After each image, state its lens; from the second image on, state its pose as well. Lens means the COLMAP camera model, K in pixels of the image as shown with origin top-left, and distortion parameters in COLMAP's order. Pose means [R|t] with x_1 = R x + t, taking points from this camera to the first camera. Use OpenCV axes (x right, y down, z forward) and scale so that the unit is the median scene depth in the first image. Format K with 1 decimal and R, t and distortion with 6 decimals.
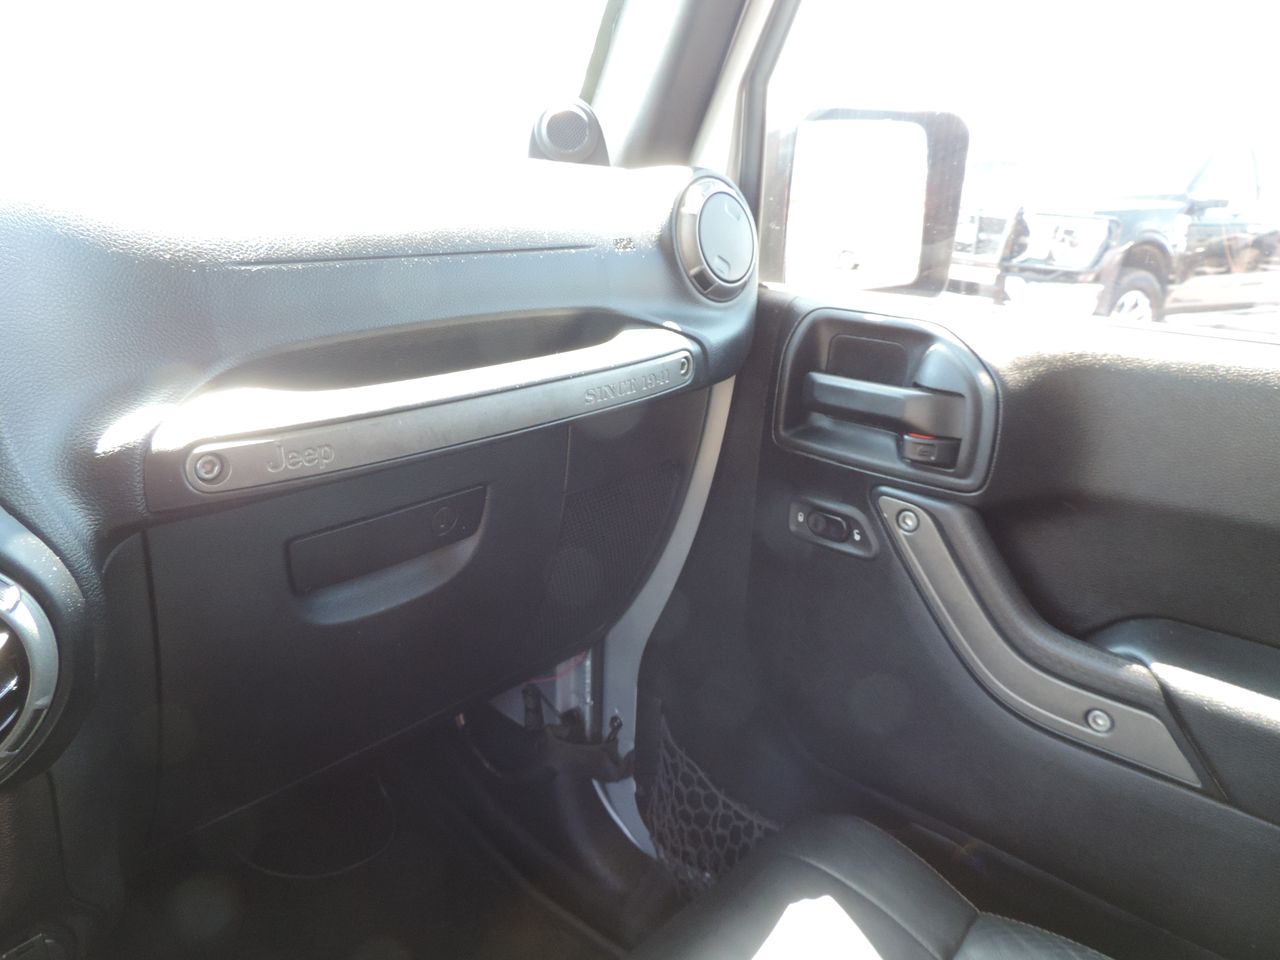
lens RADIAL K [[909.3, 0, 639.5], [0, 909.3, 456.4], [0, 0, 1]] dist [-0.031417, 0.010633]
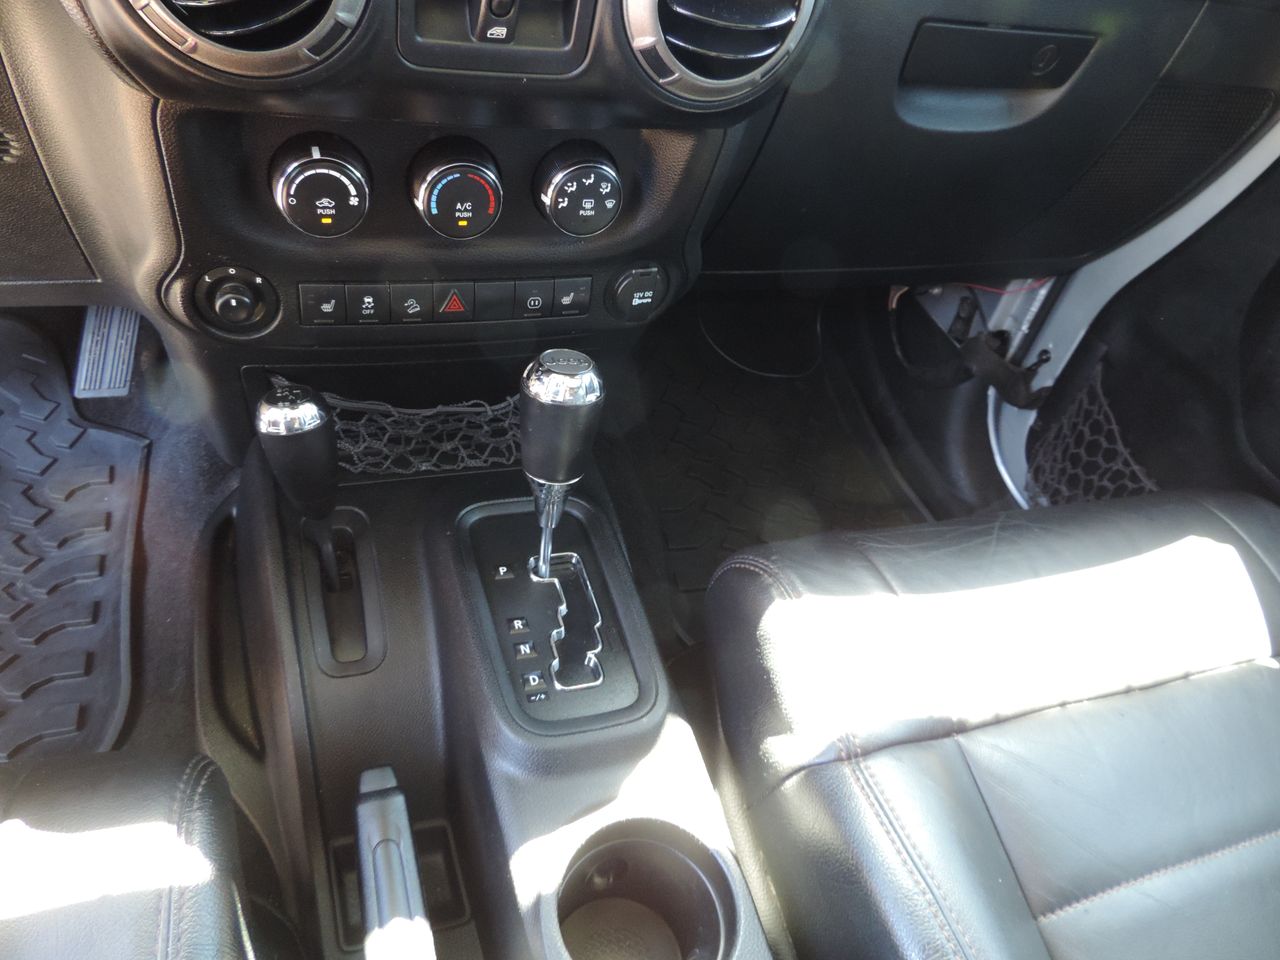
lens RADIAL K [[909.3, 0, 632.1], [0, 909.3, 473.6], [0, 0, 1]] dist [-0.031417, 0.010633]
pose [[0.867166, 0.411756, -0.280143, -0.096857], [-0.273907, 0.864119, 0.422224, 0.115165], [0.415930, -0.289405, 0.862118, -0.116748]]
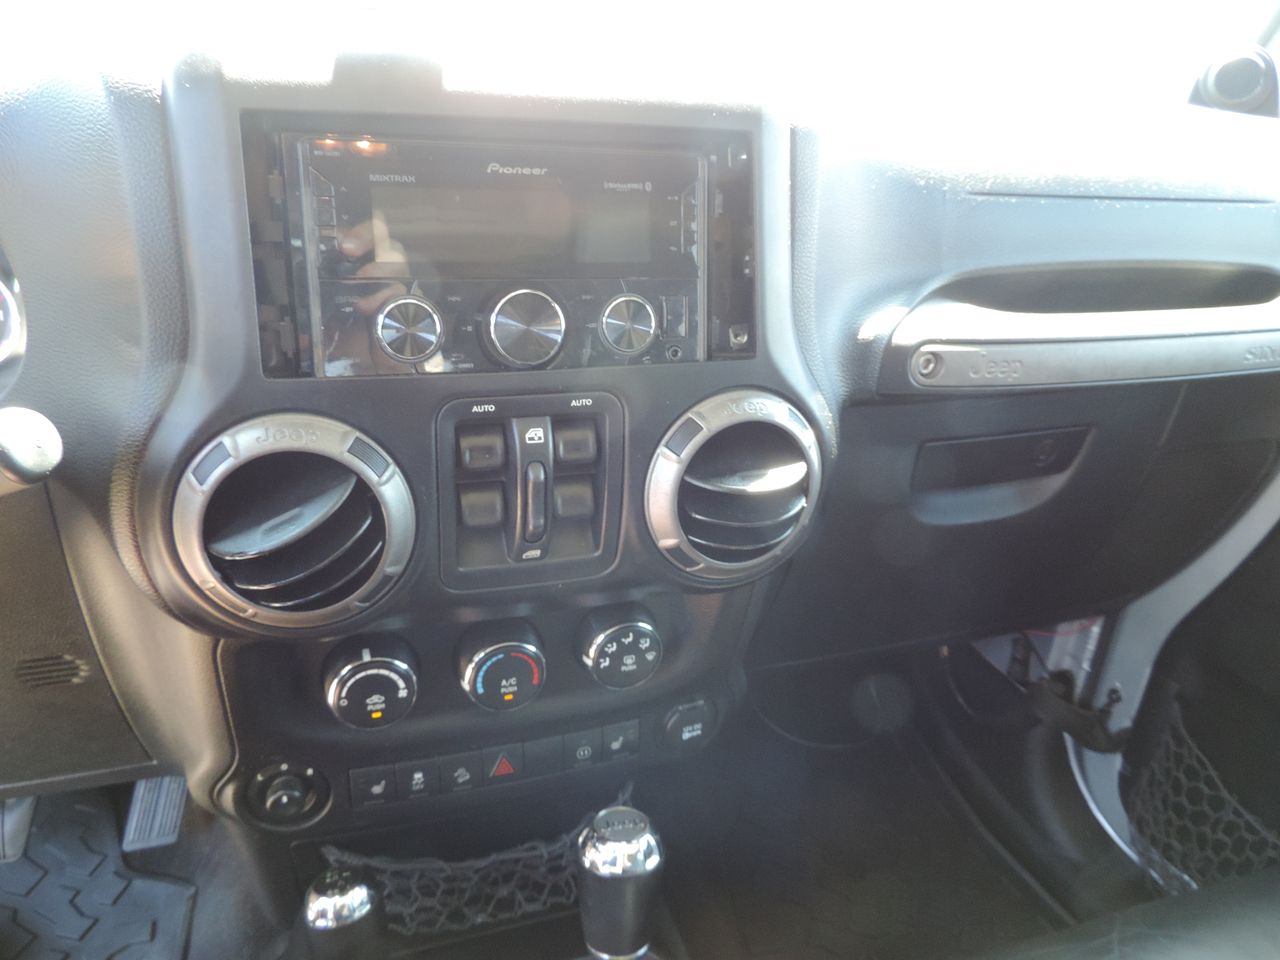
lens RADIAL K [[909.3, 0, 629.5], [0, 909.3, 459.7], [0, 0, 1]] dist [-0.031417, 0.010633]
pose [[0.879453, 0.190407, -0.436242, -0.120332], [-0.162800, 0.981556, 0.100221, 0.034668], [0.447279, -0.017120, 0.894231, -0.105595]]
